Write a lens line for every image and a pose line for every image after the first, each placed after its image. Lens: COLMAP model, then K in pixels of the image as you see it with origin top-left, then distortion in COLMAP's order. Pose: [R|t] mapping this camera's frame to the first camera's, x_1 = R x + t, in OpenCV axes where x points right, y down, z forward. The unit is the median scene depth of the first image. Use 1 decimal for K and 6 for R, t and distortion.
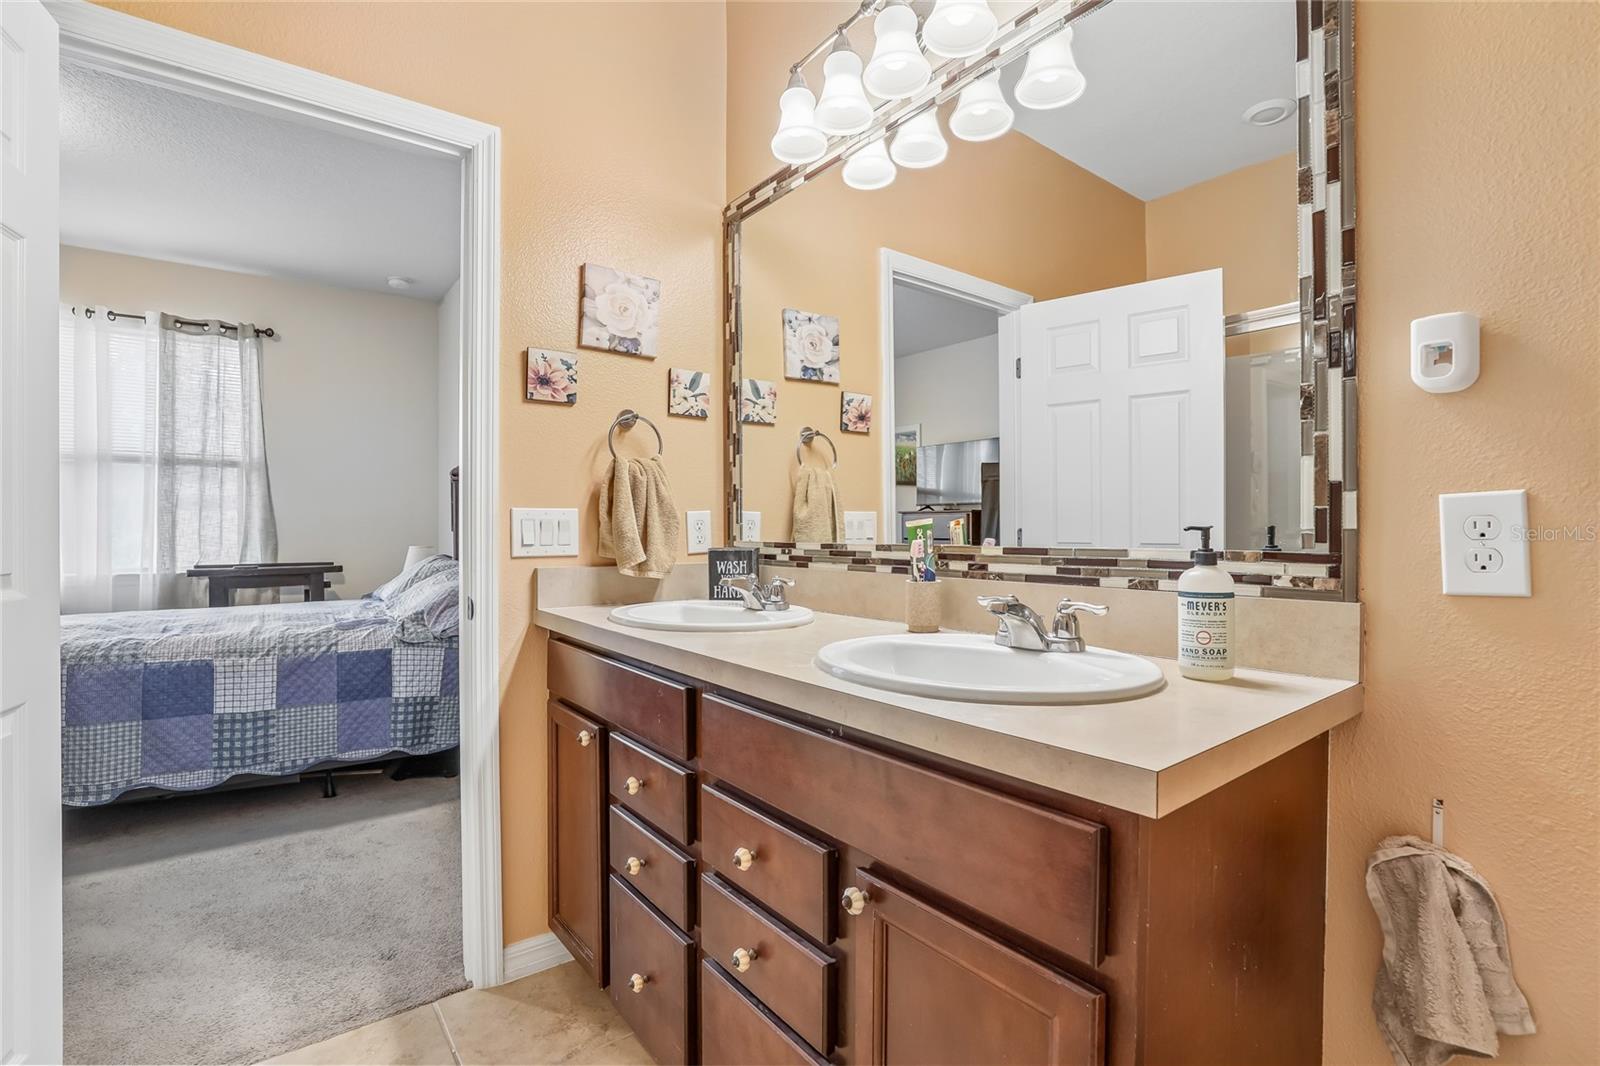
lens RADIAL K [[730.7, 0, 802.3], [0, 730.7, 535.0], [0, 0, 1]] dist [-0.036825, 0.008307]
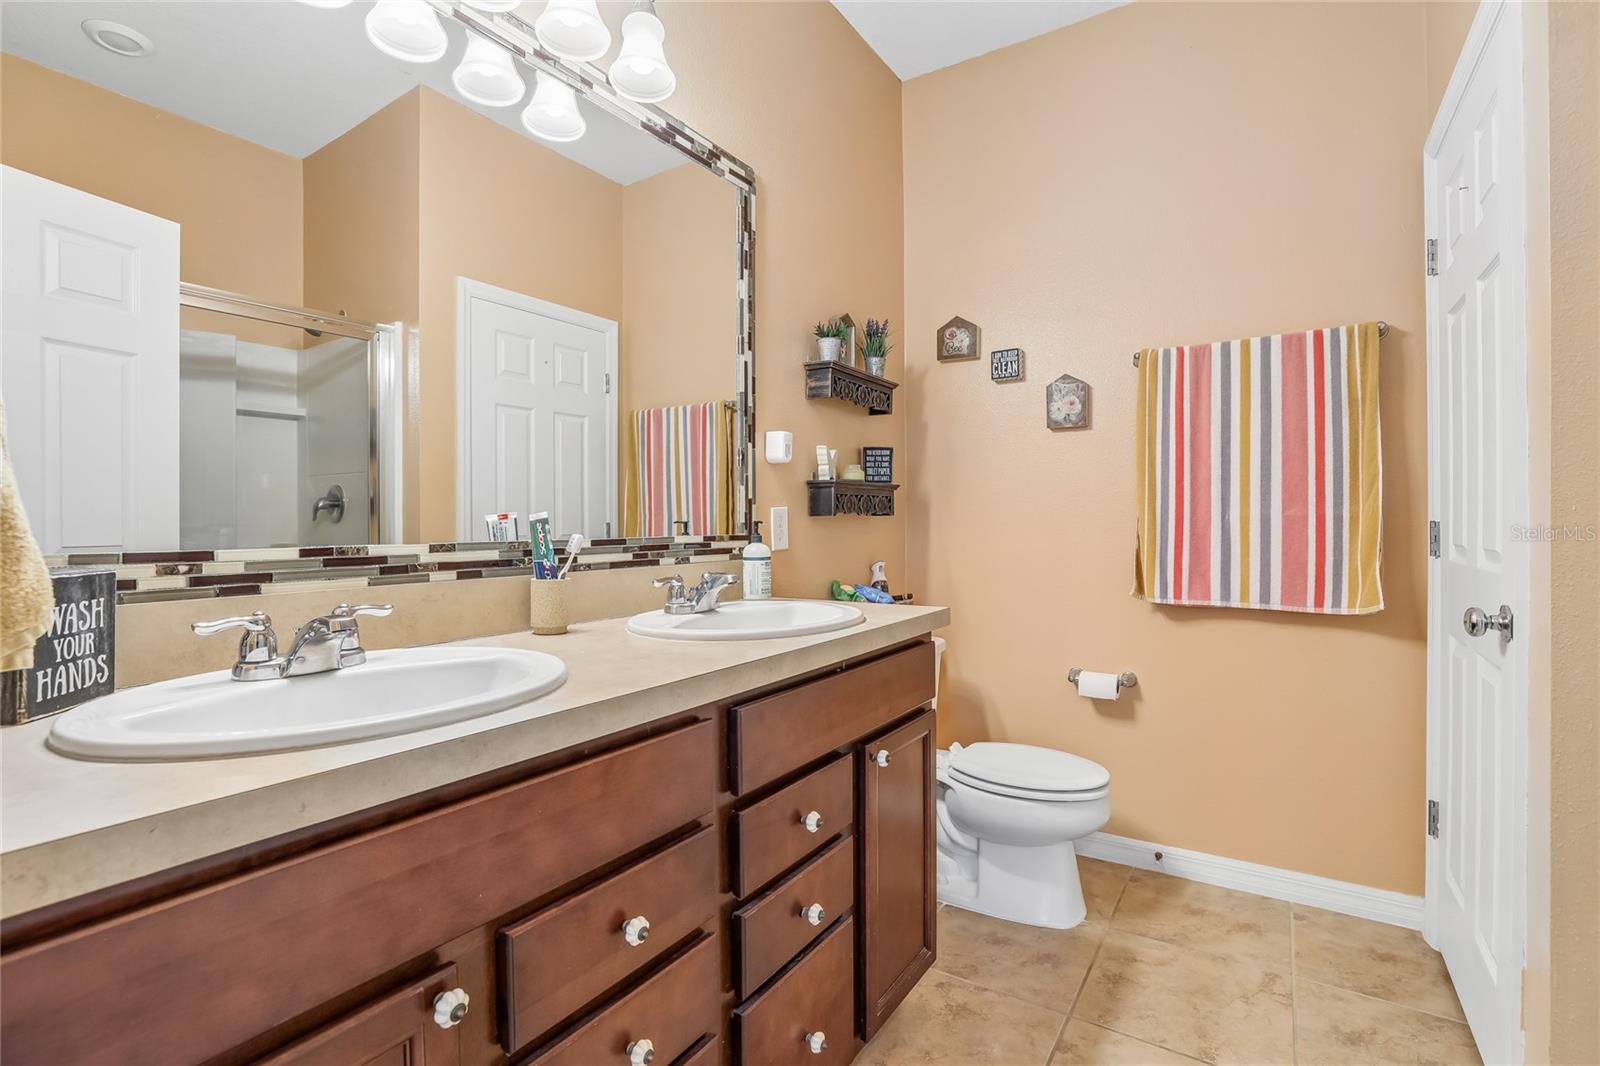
lens RADIAL K [[730.7, 0, 802.6], [0, 730.7, 526.6], [0, 0, 1]] dist [-0.036825, 0.008307]
pose [[-0.319600, -0.001510, 0.947551, -0.908568], [0.013273, 0.999893, 0.006071, -0.005719], [-0.947460, 0.014517, -0.319546, 1.106479]]
